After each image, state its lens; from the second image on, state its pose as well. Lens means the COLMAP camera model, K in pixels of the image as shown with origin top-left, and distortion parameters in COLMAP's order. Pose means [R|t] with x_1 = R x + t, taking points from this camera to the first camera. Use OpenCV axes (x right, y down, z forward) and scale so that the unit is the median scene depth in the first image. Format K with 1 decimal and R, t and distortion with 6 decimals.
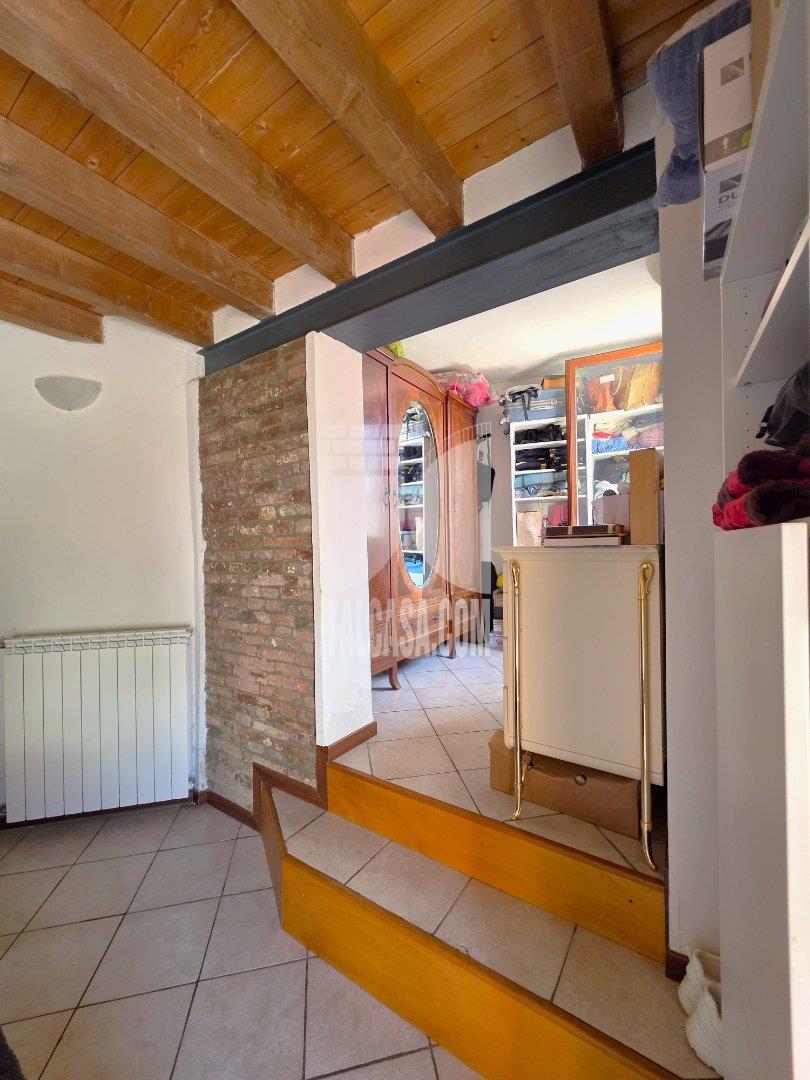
lens RADIAL K [[429.2, 0, 408.4], [0, 429.2, 545.6], [0, 0, 1]] dist [0.002537, -0.000392]
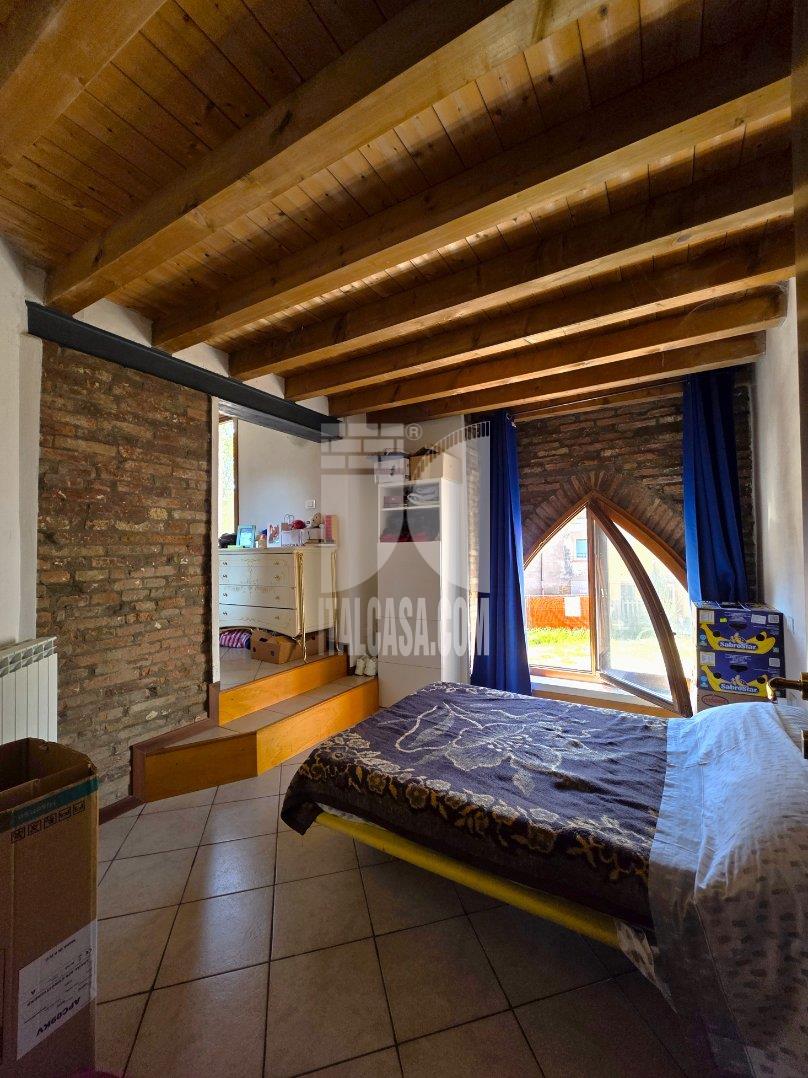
lens RADIAL K [[428.4, 0, 407.7], [0, 428.4, 540.4], [0, 0, 1]] dist [0.002537, -0.000392]
pose [[-0.037225, 0.042658, 0.998396, -1.478288], [0.010188, 0.999053, -0.042307, 0.051410], [-0.999255, 0.008597, -0.037625, 0.357624]]
